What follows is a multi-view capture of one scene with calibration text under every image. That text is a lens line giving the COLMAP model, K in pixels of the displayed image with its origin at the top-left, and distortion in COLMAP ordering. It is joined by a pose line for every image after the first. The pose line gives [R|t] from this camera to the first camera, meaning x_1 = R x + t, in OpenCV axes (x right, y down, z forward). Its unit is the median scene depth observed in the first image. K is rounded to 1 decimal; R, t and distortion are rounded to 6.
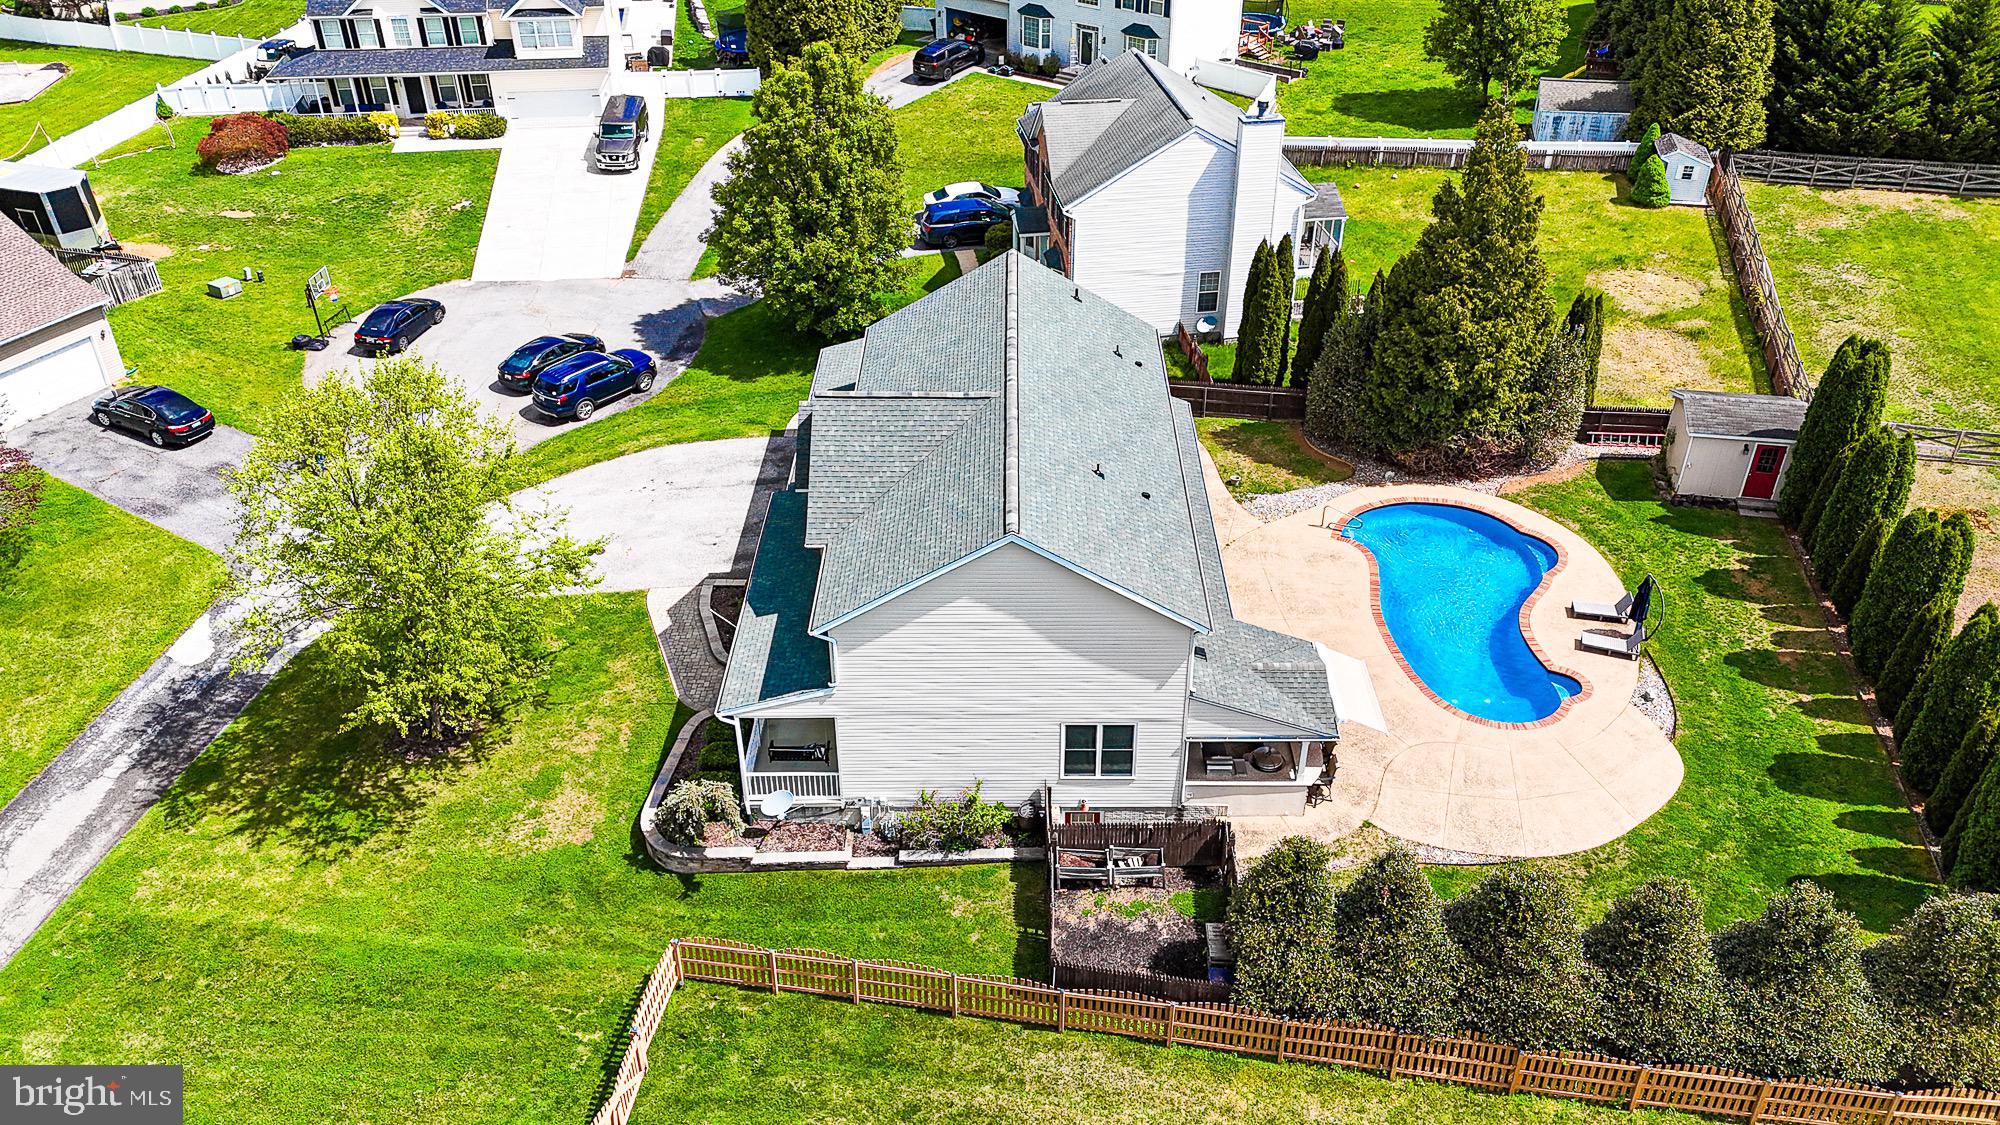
lens RADIAL K [[1518.1, 0, 1026.4], [0, 1518.1, 407.2], [0, 0, 1]] dist [0.059330, -0.054081]
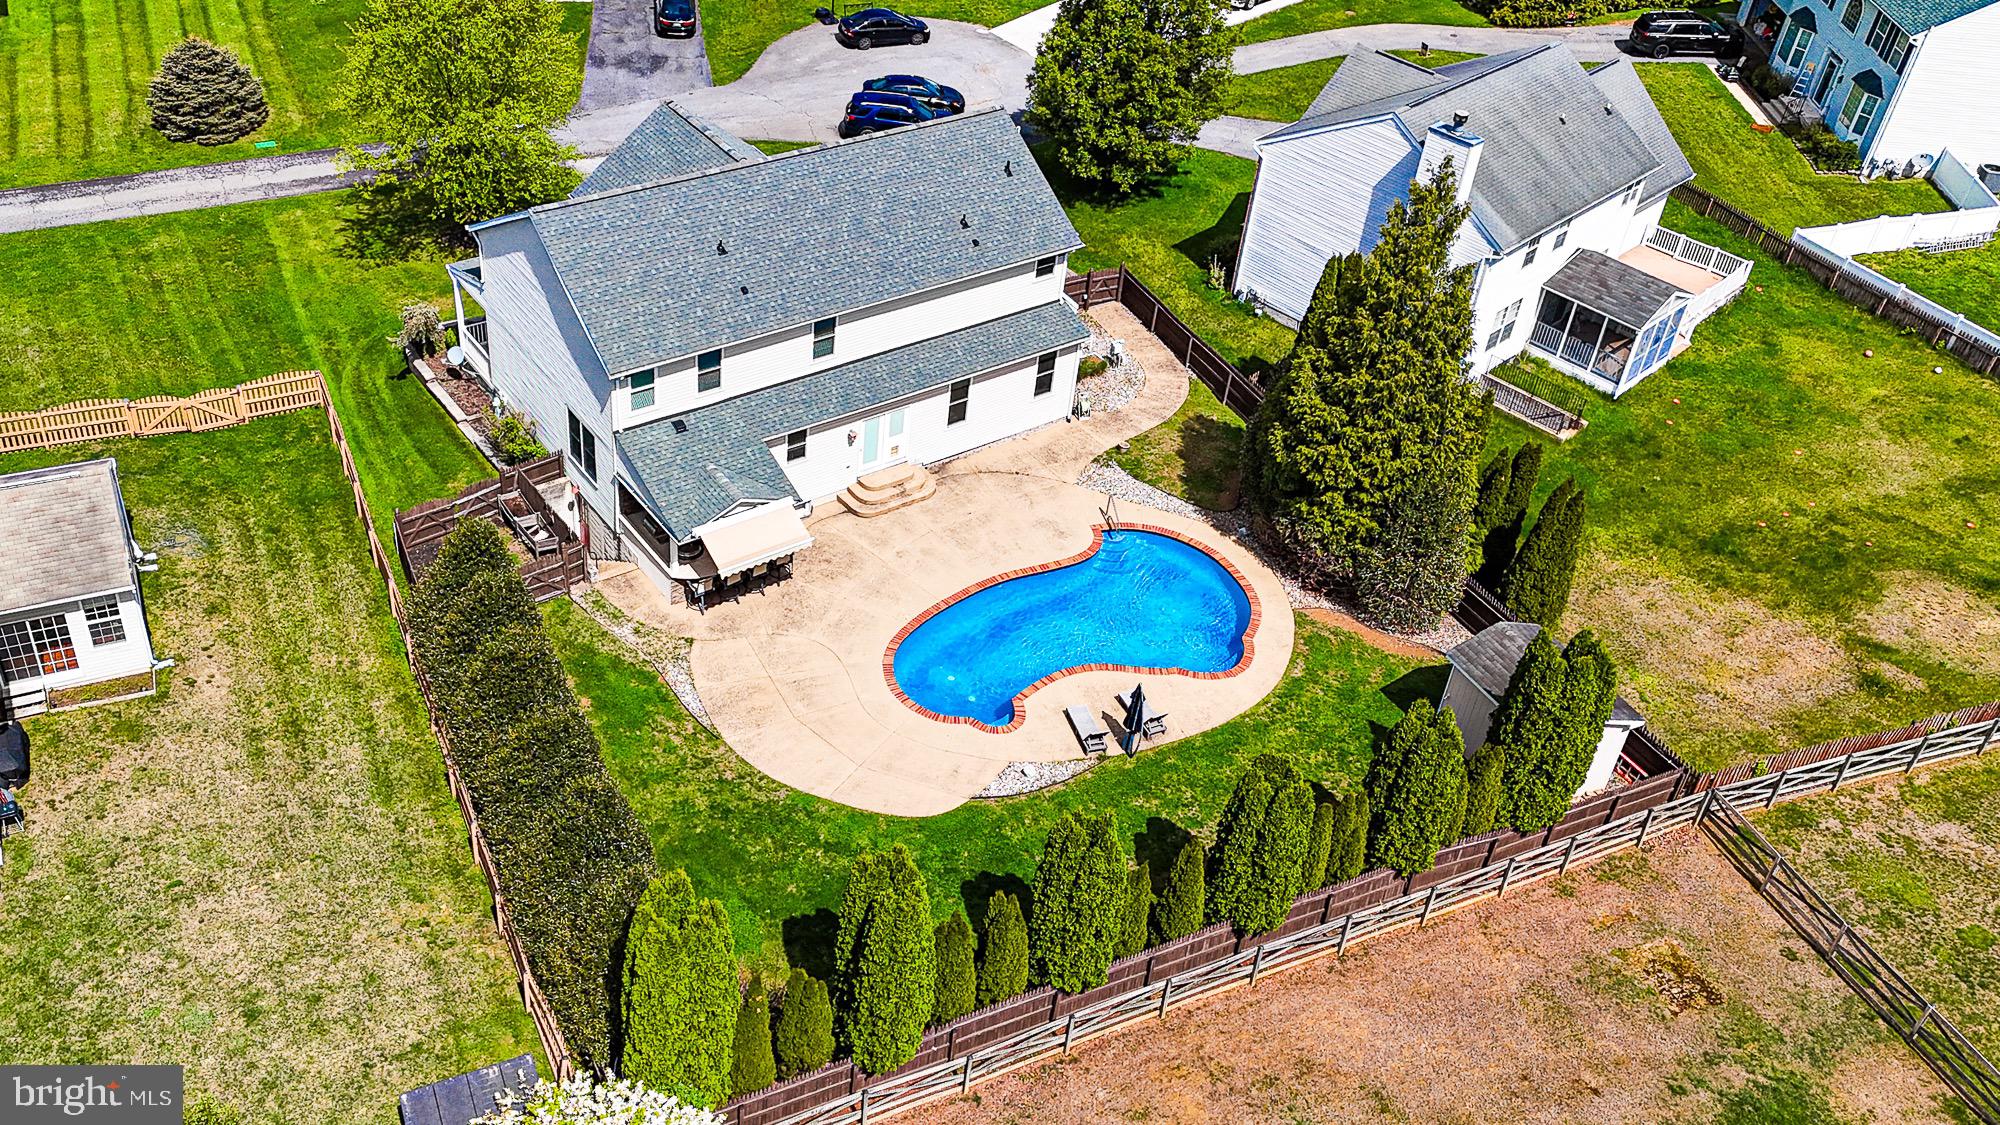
lens RADIAL K [[1670.4, 0, 976.4], [0, 1670.4, 495.0], [0, 0, 1]] dist [0.099895, -0.140348]
pose [[0.584404, 0.521823, -0.621428, 0.779060], [-0.459448, 0.844018, 0.276661, -0.179631], [0.668865, 0.123832, 0.732998, 0.191022]]
